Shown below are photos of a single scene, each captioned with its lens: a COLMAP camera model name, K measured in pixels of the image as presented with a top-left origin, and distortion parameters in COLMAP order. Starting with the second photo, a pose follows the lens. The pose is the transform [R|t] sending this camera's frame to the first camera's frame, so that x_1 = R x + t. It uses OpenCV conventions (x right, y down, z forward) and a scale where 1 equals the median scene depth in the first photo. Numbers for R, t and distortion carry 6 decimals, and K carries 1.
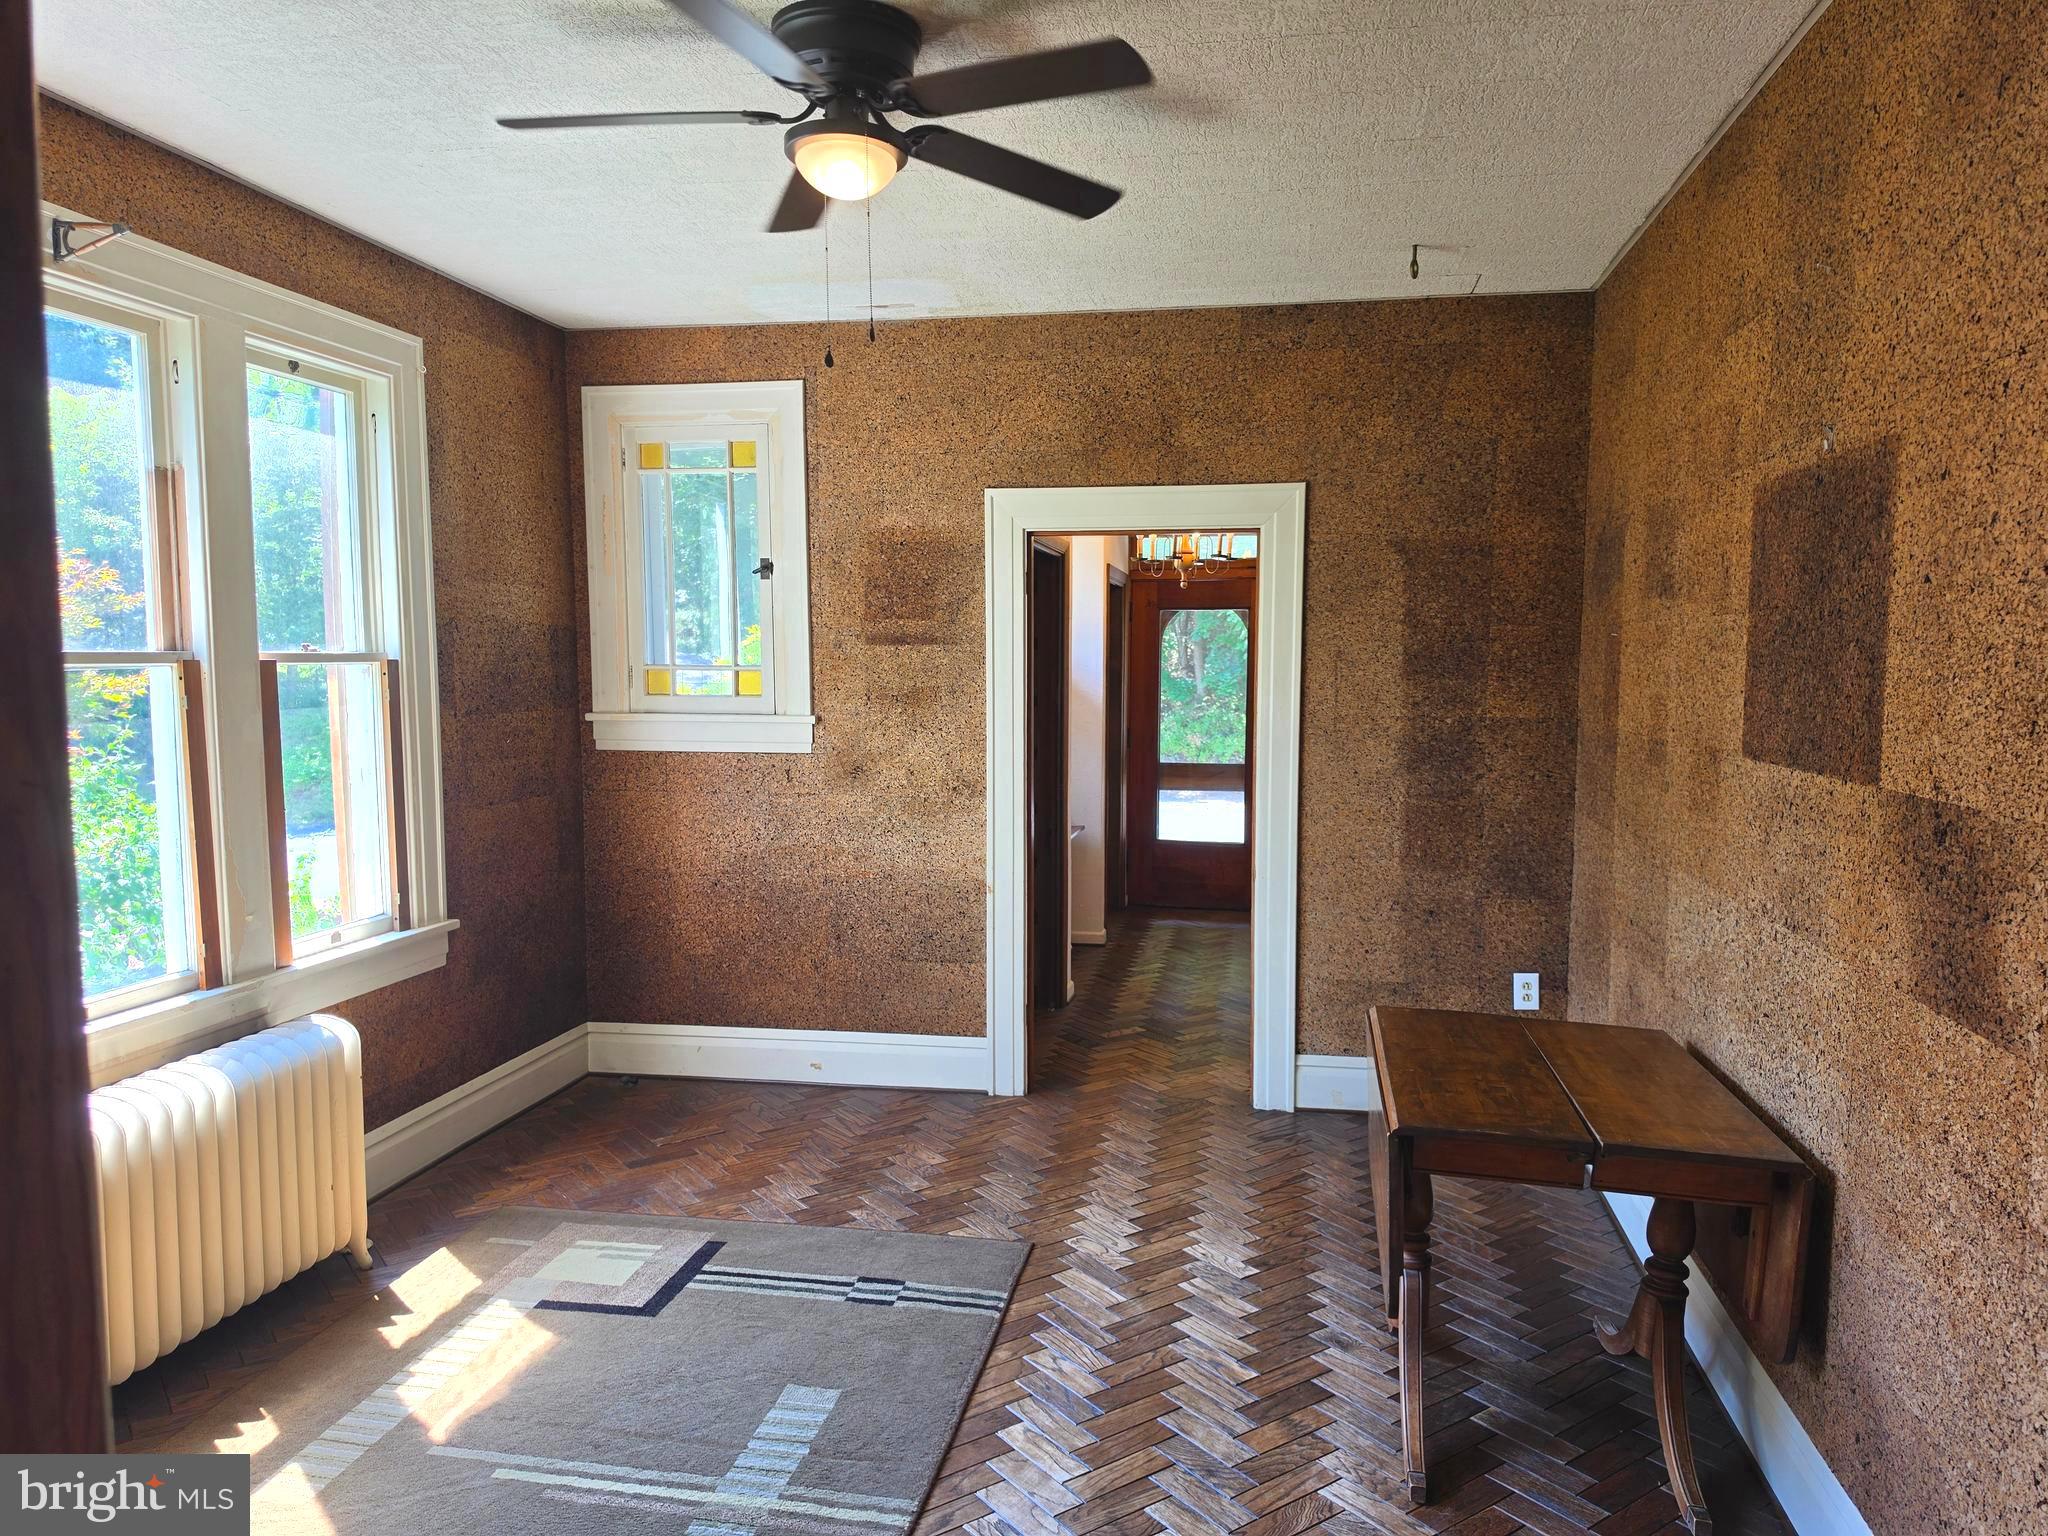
lens RADIAL K [[1422.8, 0, 1035.5], [0, 1422.8, 781.8], [0, 0, 1]] dist [0.052724, -0.074113]
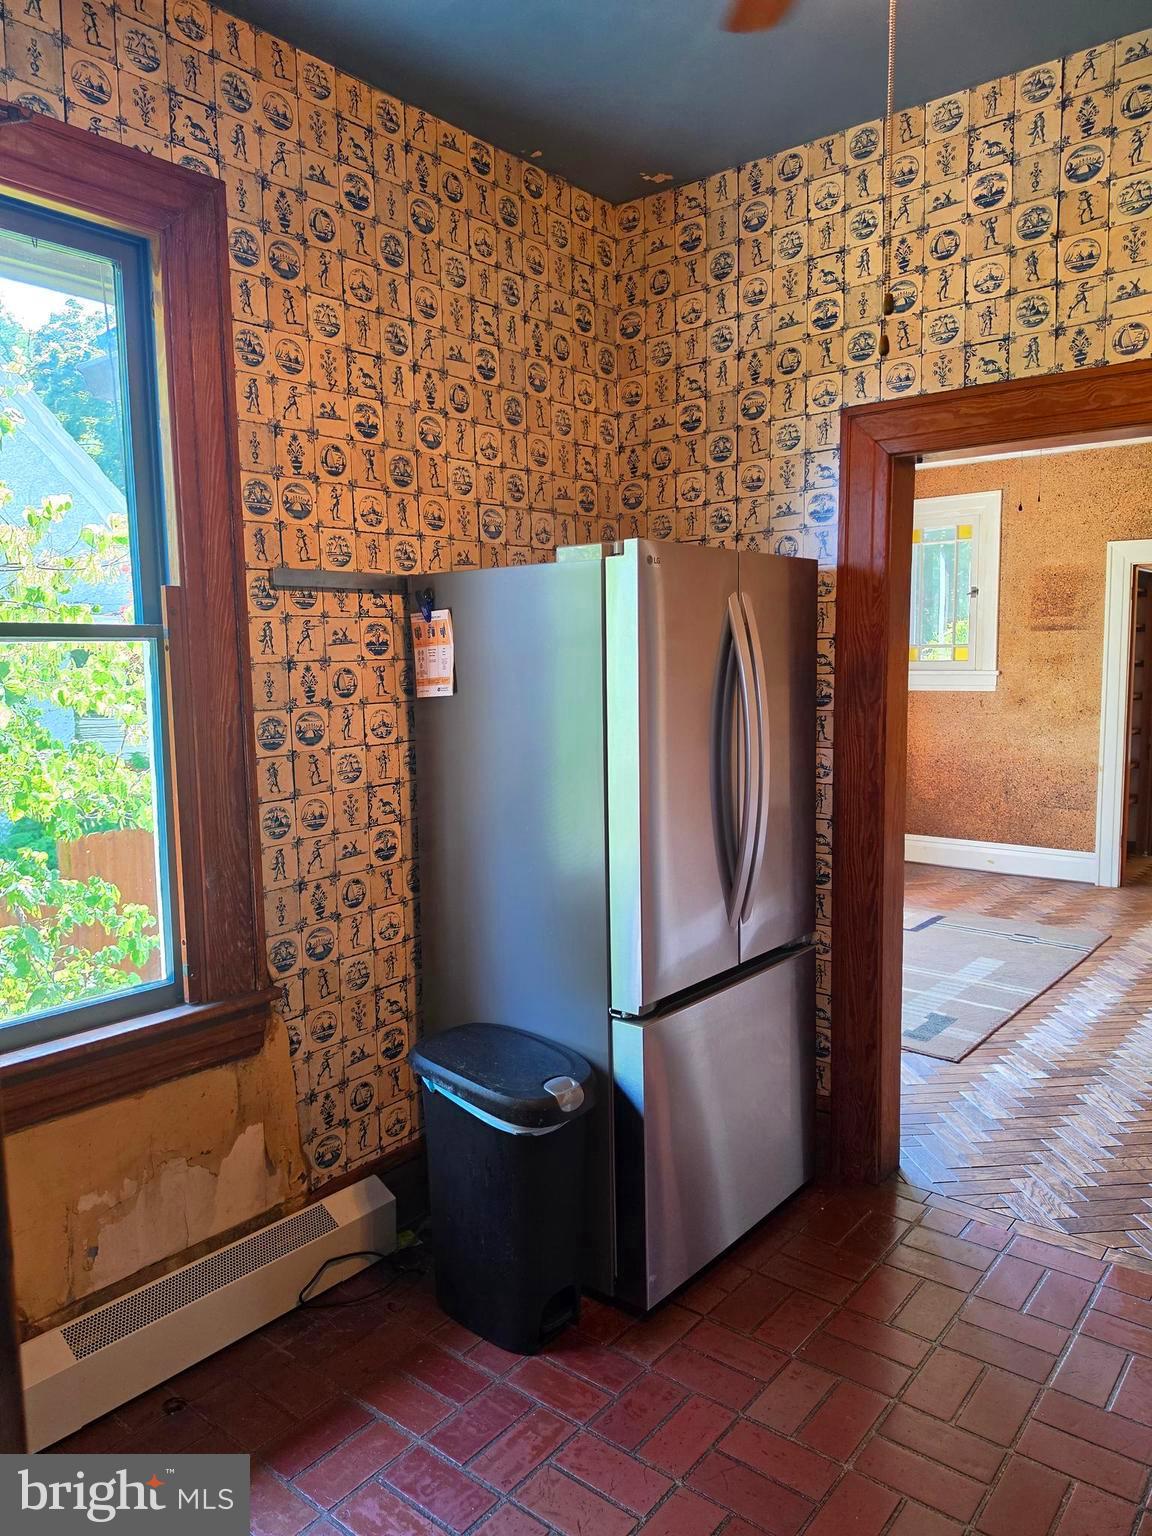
lens RADIAL K [[1067.1, 0, 564.1], [0, 1067.1, 774.6], [0, 0, 1]] dist [0.052724, -0.074113]
pose [[0.866793, 0.043436, -0.496772, 0.066642], [-0.027564, 0.998850, 0.039241, 0.059766], [0.497905, -0.020321, 0.866993, -0.598378]]
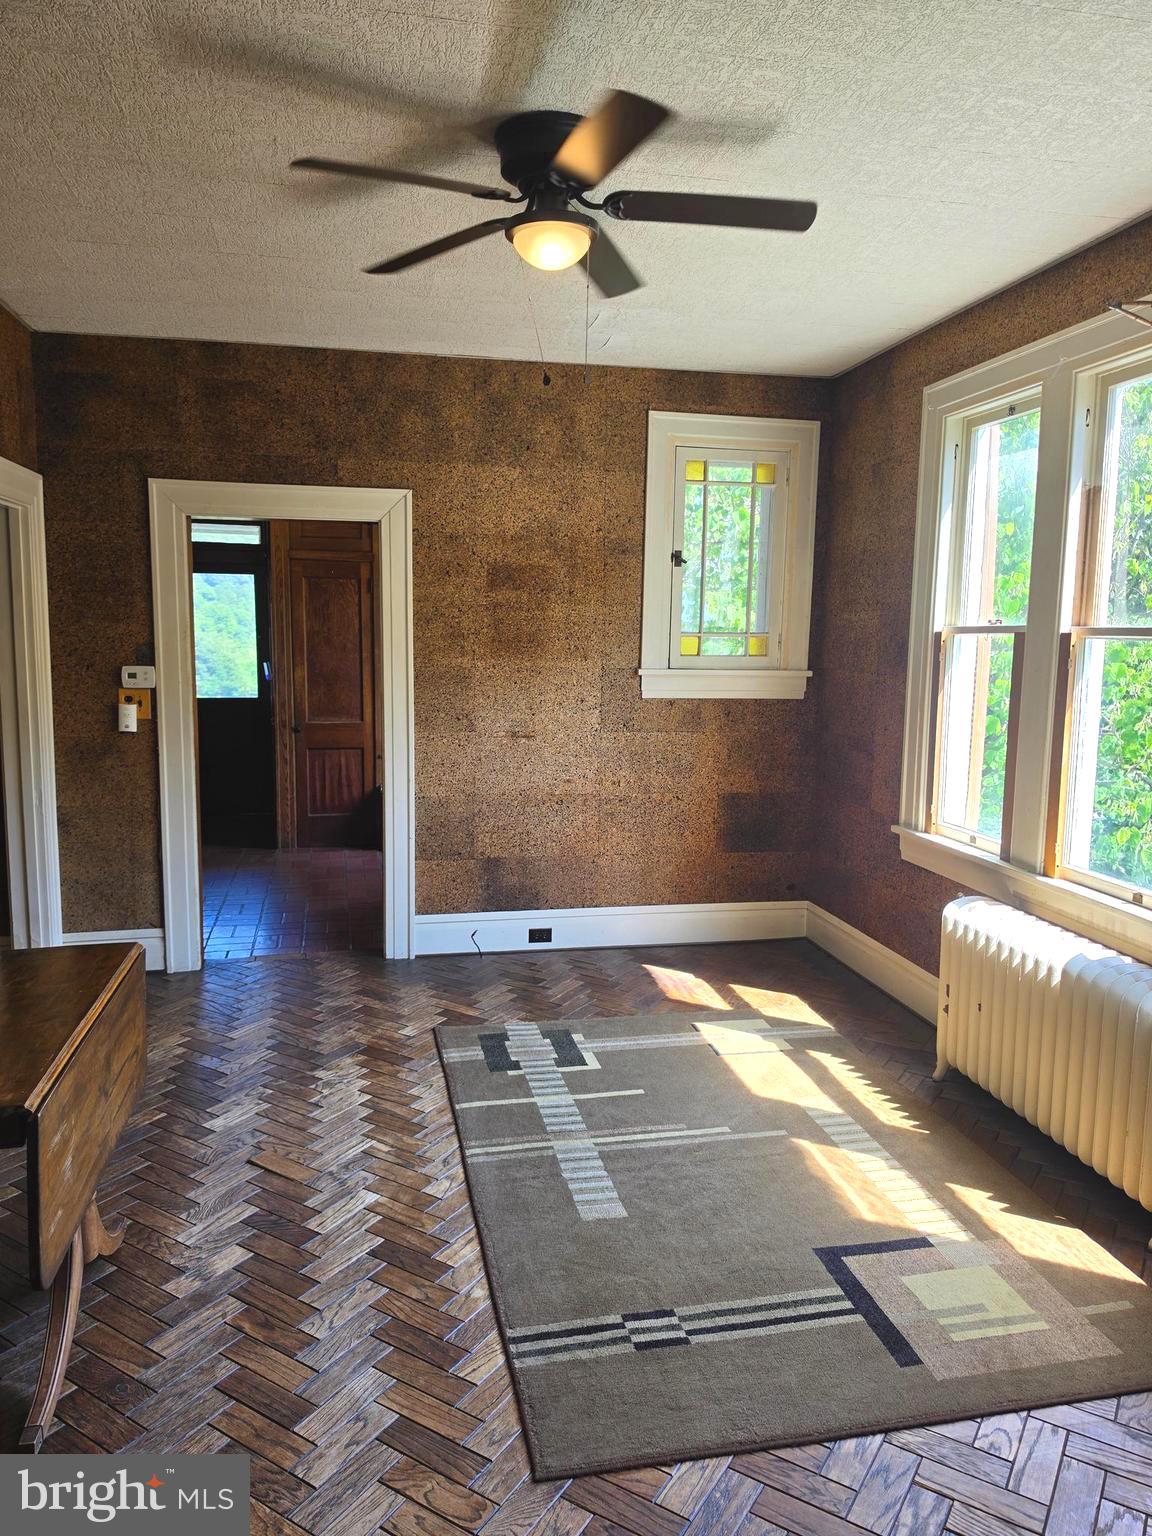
lens RADIAL K [[1067.1, 0, 584.5], [0, 1067.1, 759.2], [0, 0, 1]] dist [0.052724, -0.074113]
pose [[-0.924188, 0.030731, -0.380700, 0.148716], [-0.047826, 0.979601, 0.195177, -0.105373], [0.378932, 0.198588, -0.903866, 1.286563]]
